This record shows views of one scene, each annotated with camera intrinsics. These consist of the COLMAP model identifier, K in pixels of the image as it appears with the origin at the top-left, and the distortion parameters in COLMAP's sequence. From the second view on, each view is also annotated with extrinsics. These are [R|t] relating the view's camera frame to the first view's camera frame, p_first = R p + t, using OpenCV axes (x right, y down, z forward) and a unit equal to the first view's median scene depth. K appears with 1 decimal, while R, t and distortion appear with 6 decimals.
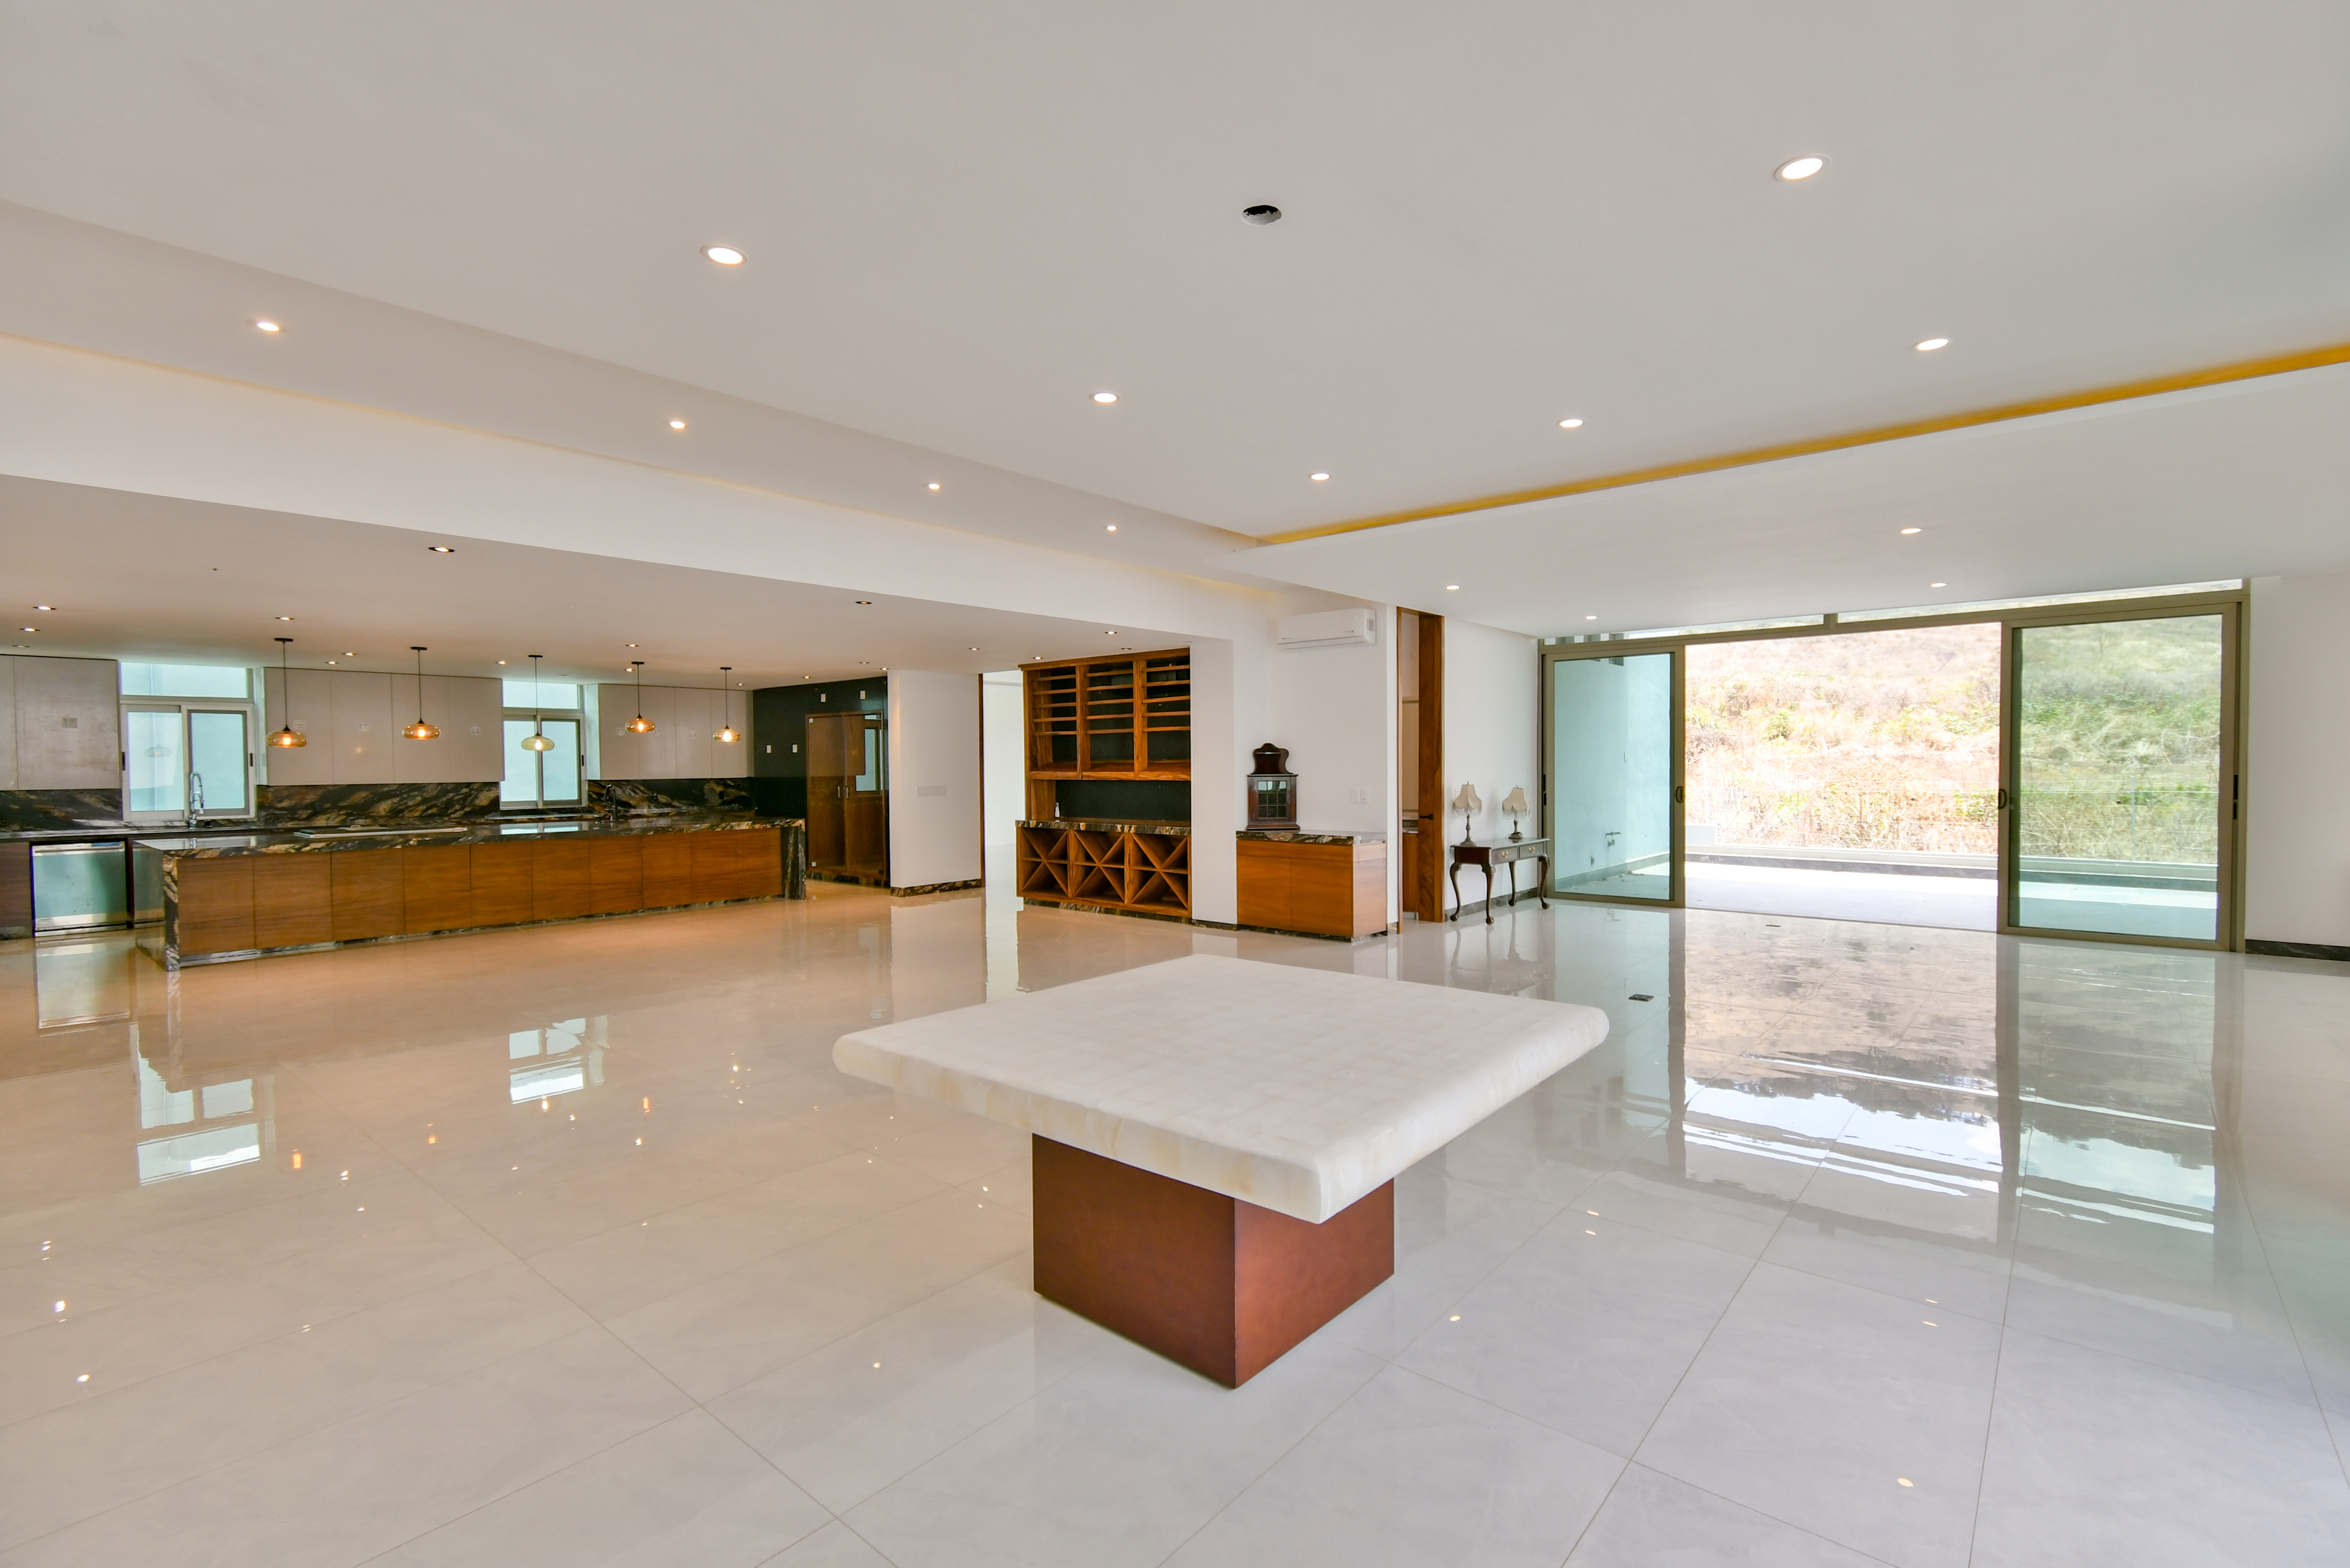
lens RADIAL K [[1038.7, 0, 1226.4], [0, 1038.7, 781.9], [0, 0, 1]] dist [0.000374, -0.000545]
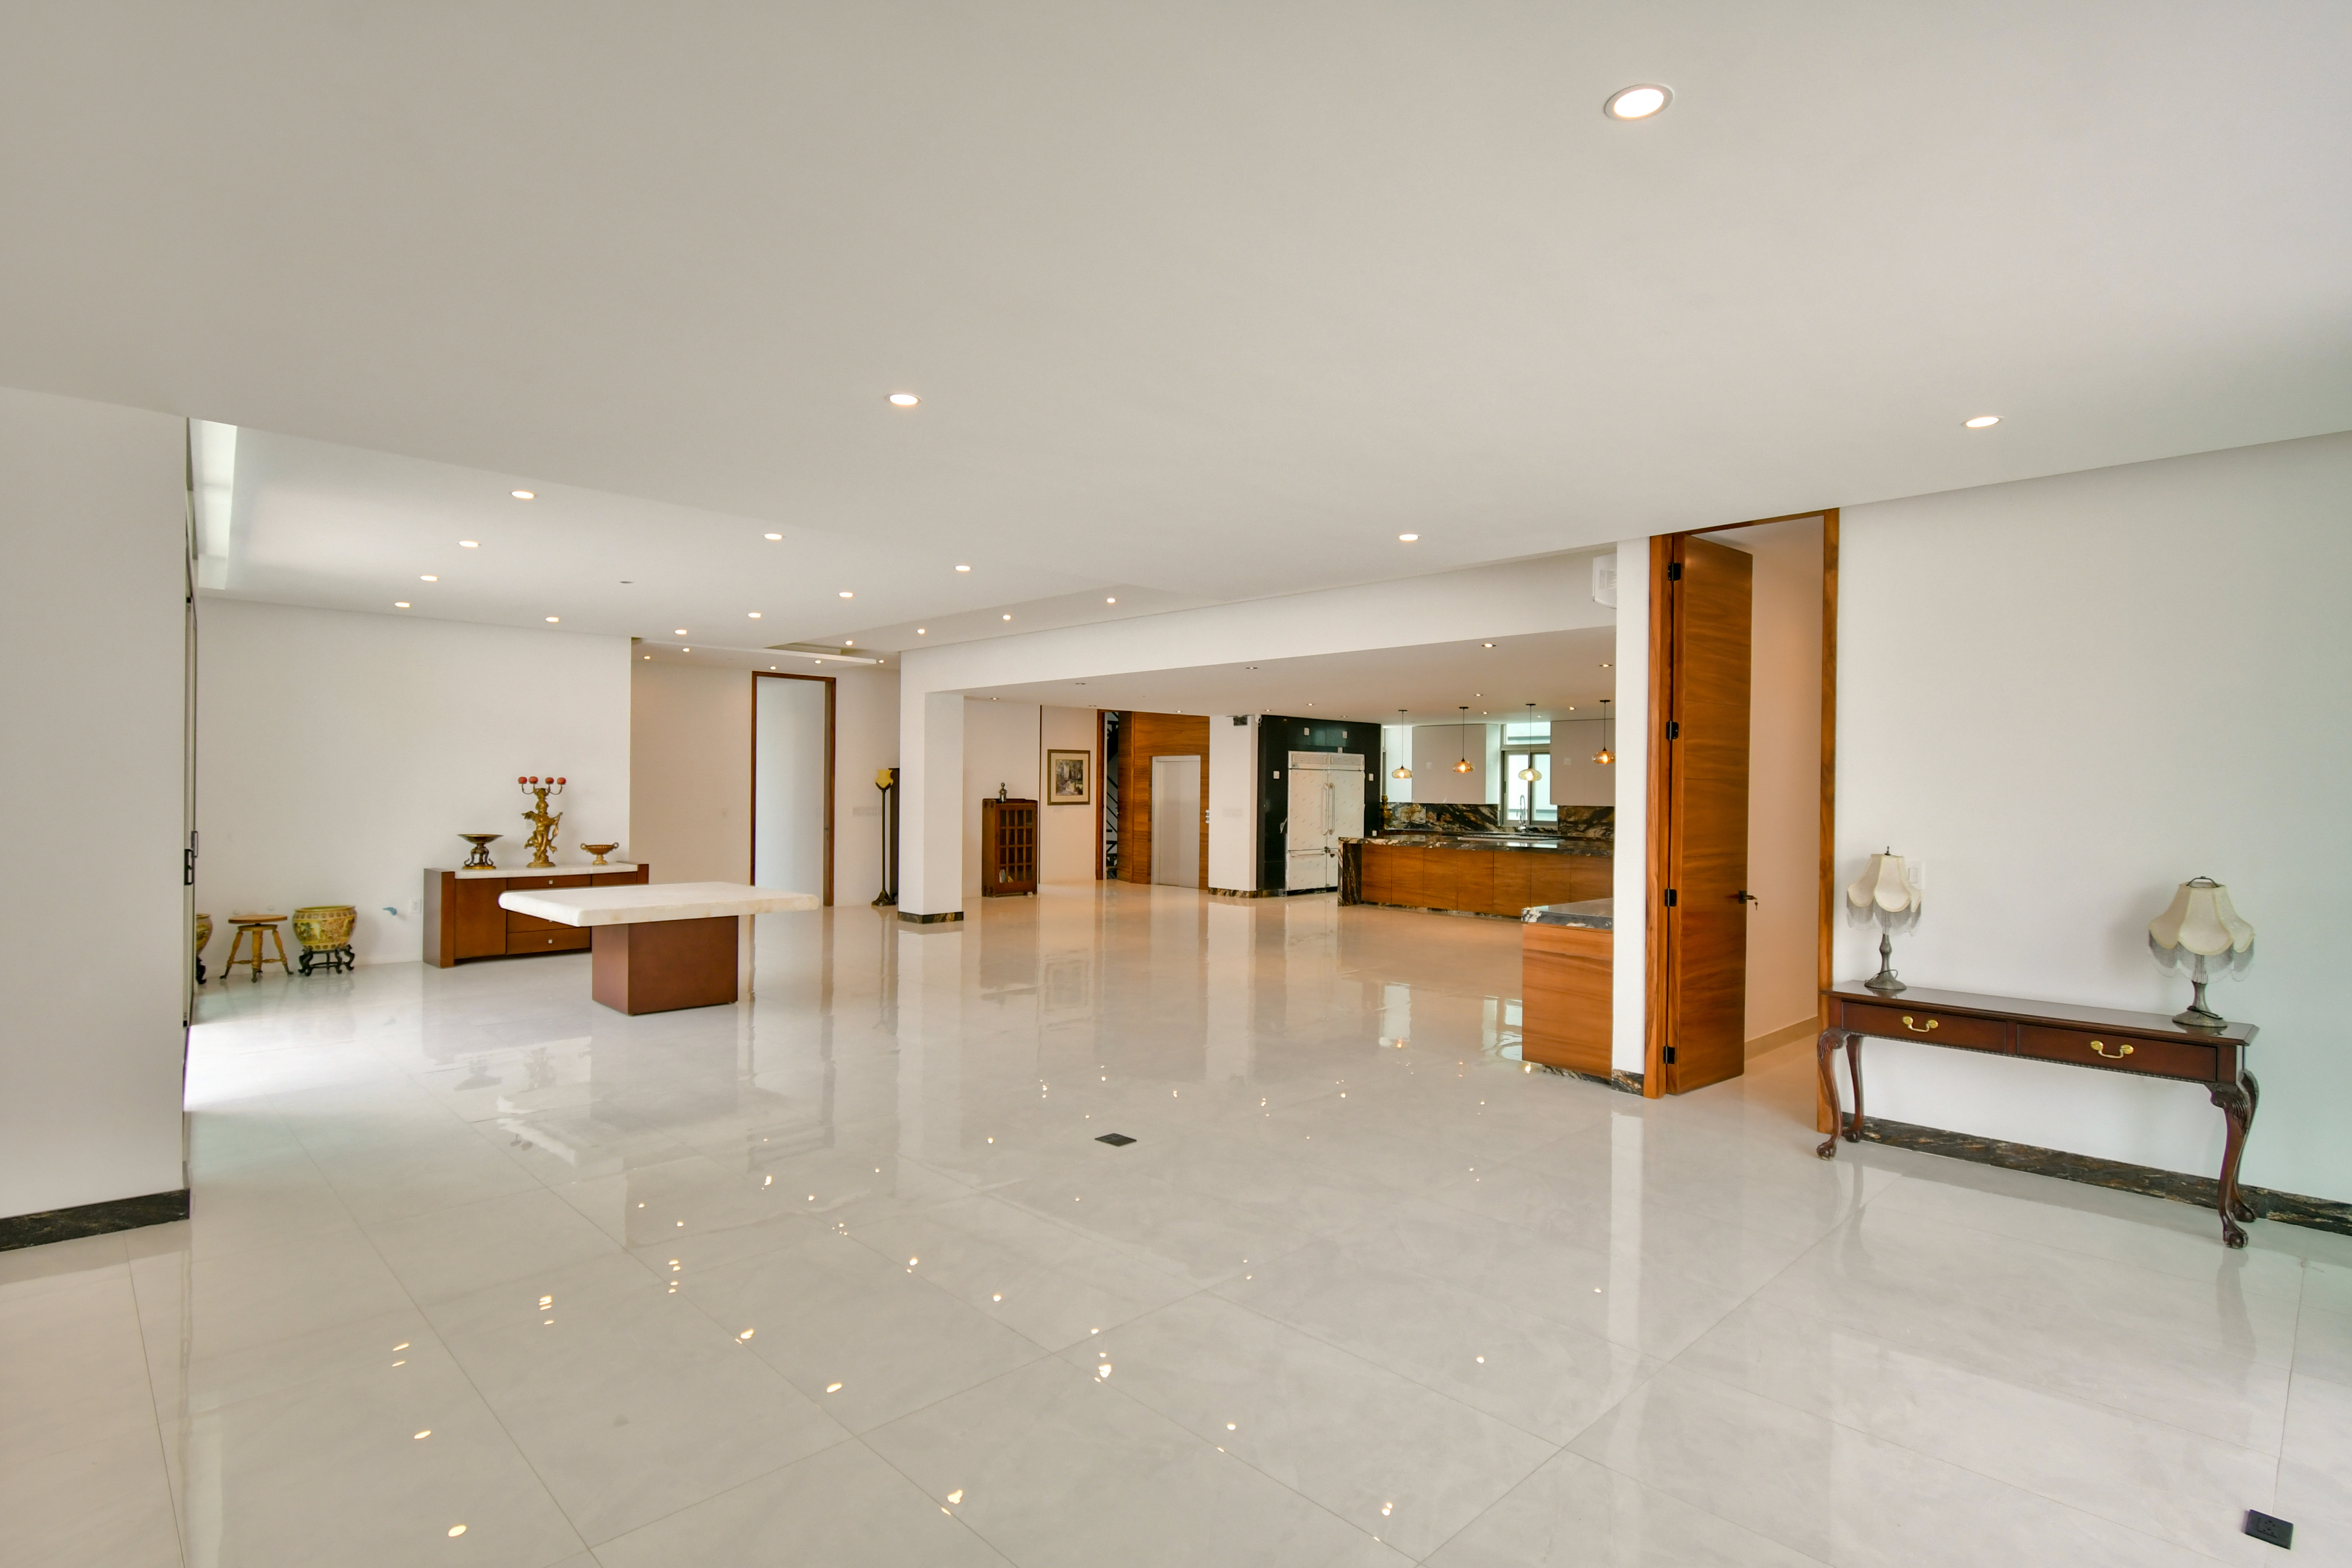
lens RADIAL K [[1203.1, 0, 1179.5], [0, 1203.1, 778.6], [0, 0, 1]] dist [-0.001138, 0.000319]
pose [[-0.126654, 0.000303, -0.991947, 0.775777], [-0.028200, 0.999595, 0.003906, -0.024590], [0.991546, 0.028468, -0.126594, 0.734173]]
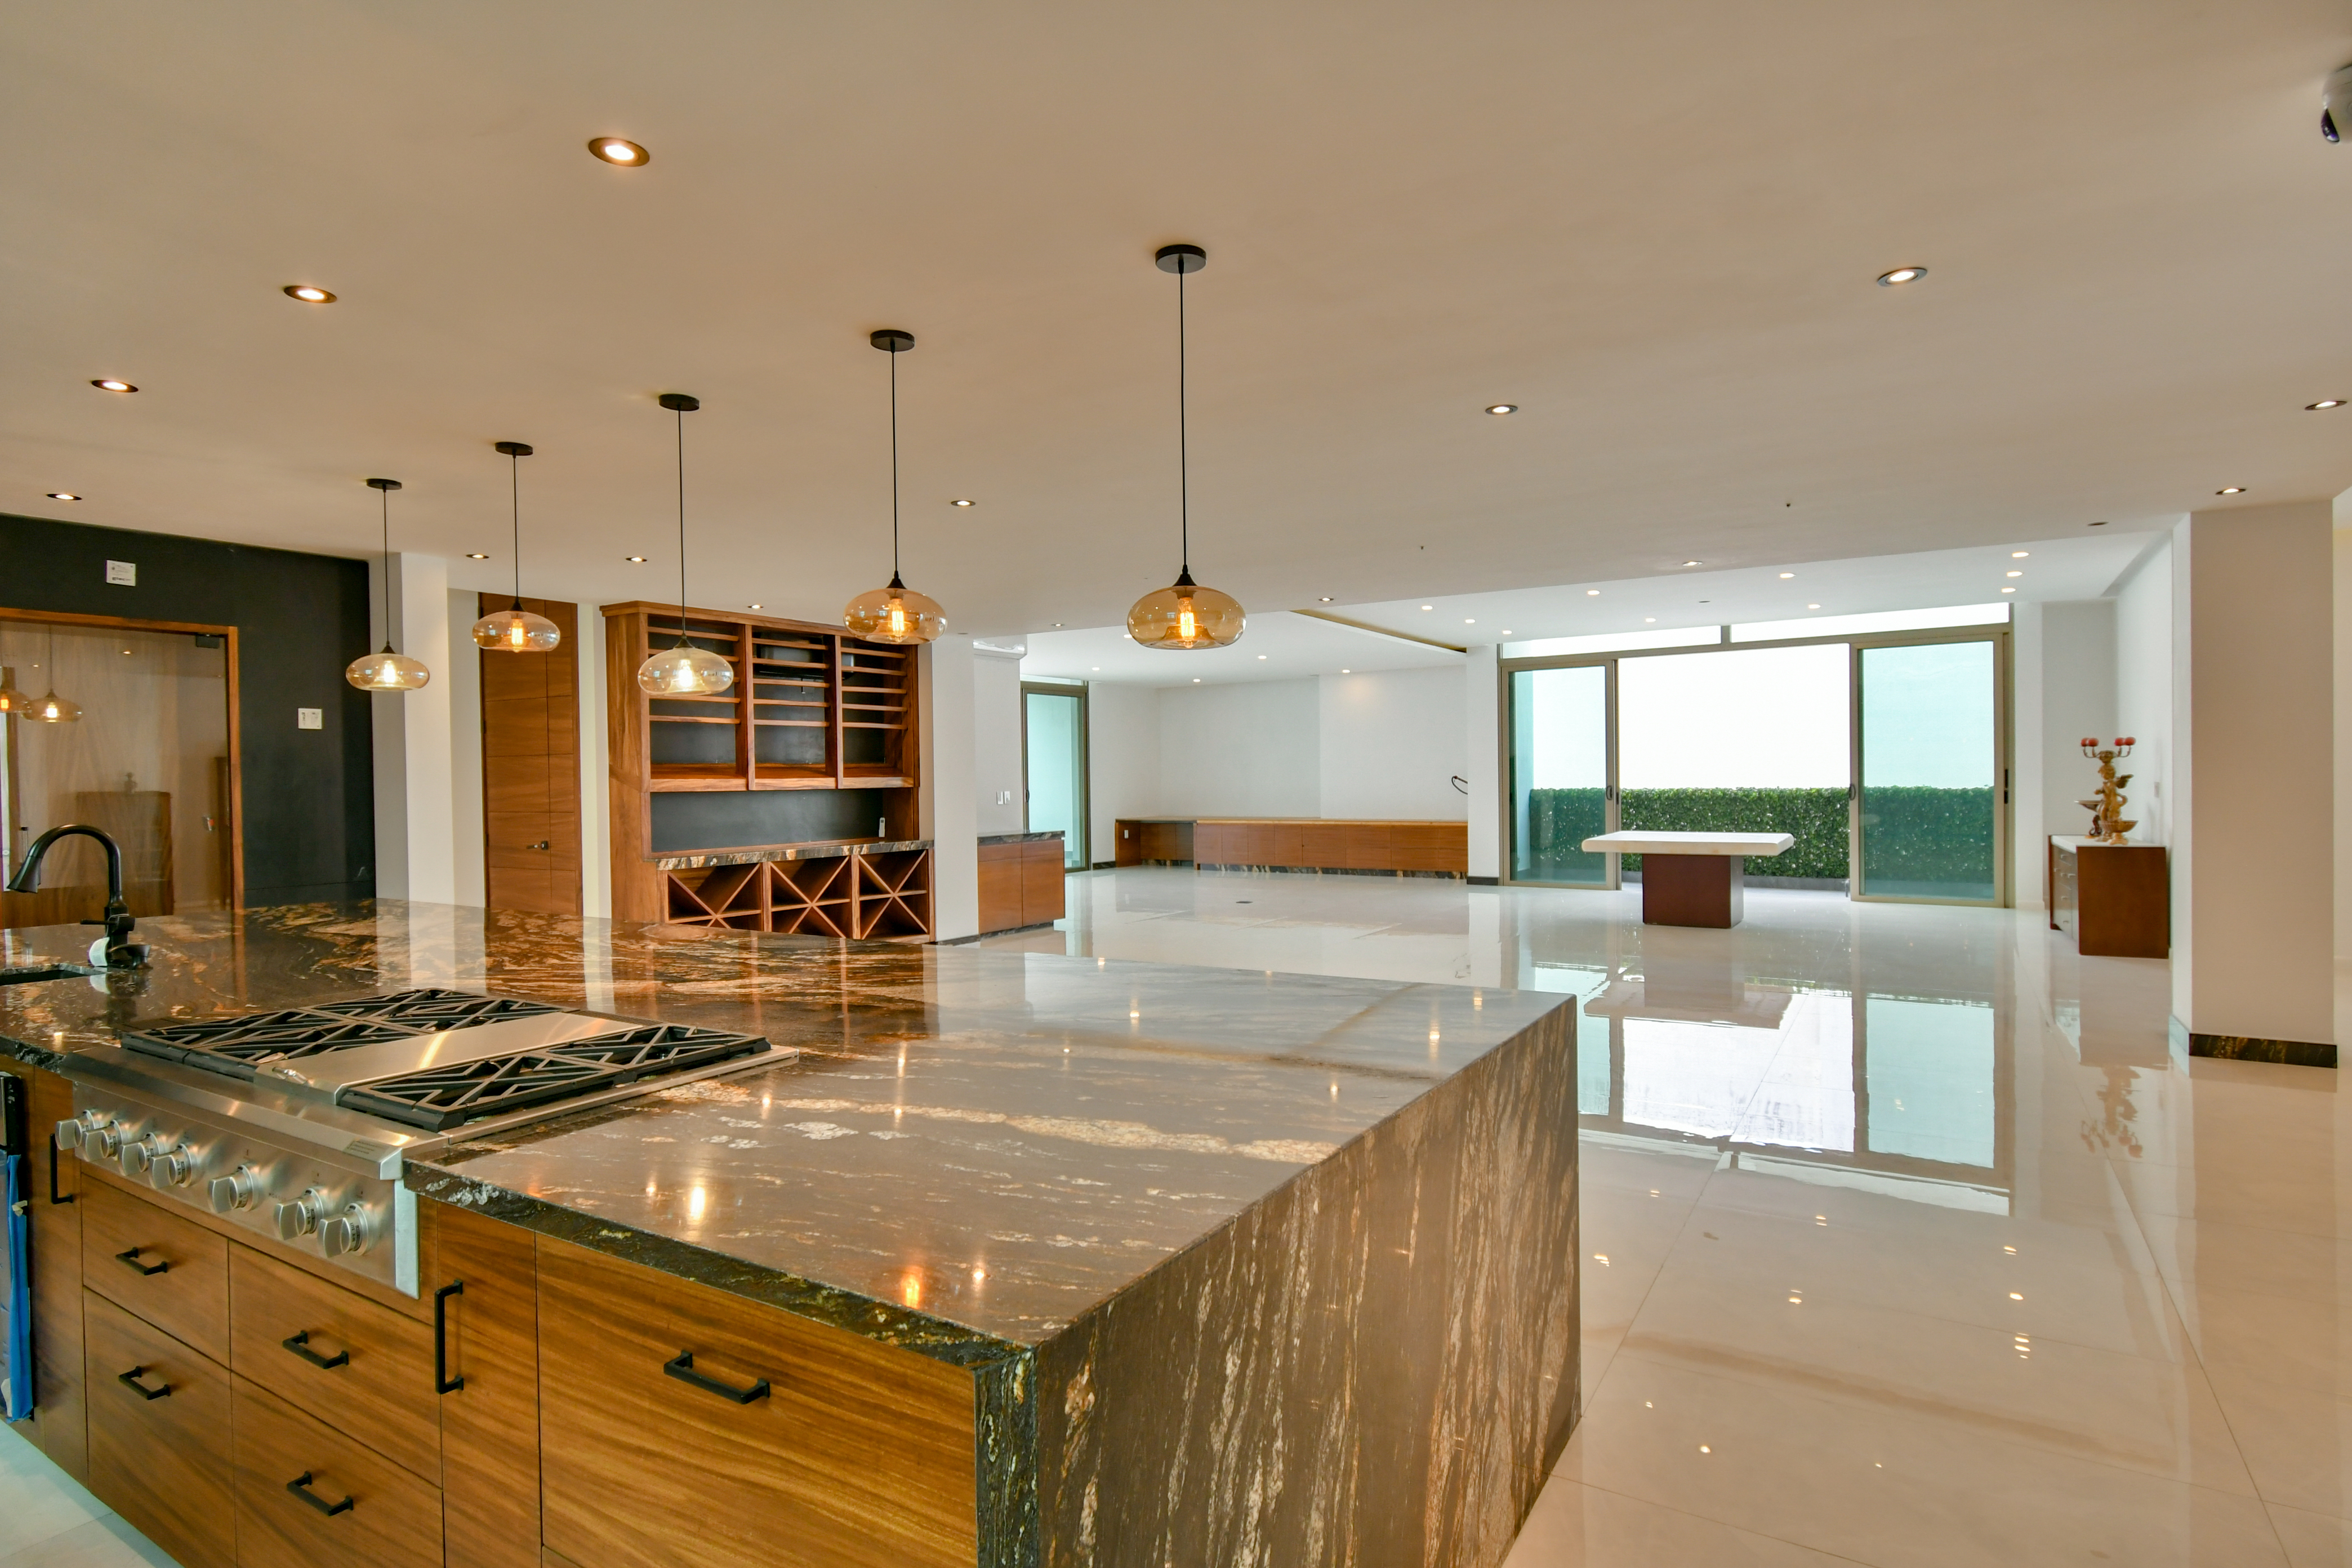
lens RADIAL K [[1205.3, 0, 1181.6], [0, 1205.3, 774.7], [0, 0, 1]] dist [-0.007407, -0.000776]
pose [[-0.098091, 0.006742, 0.995155, -1.022409], [0.034905, 0.999385, -0.003331, -0.000297], [-0.994565, 0.034409, -0.098266, 0.839896]]
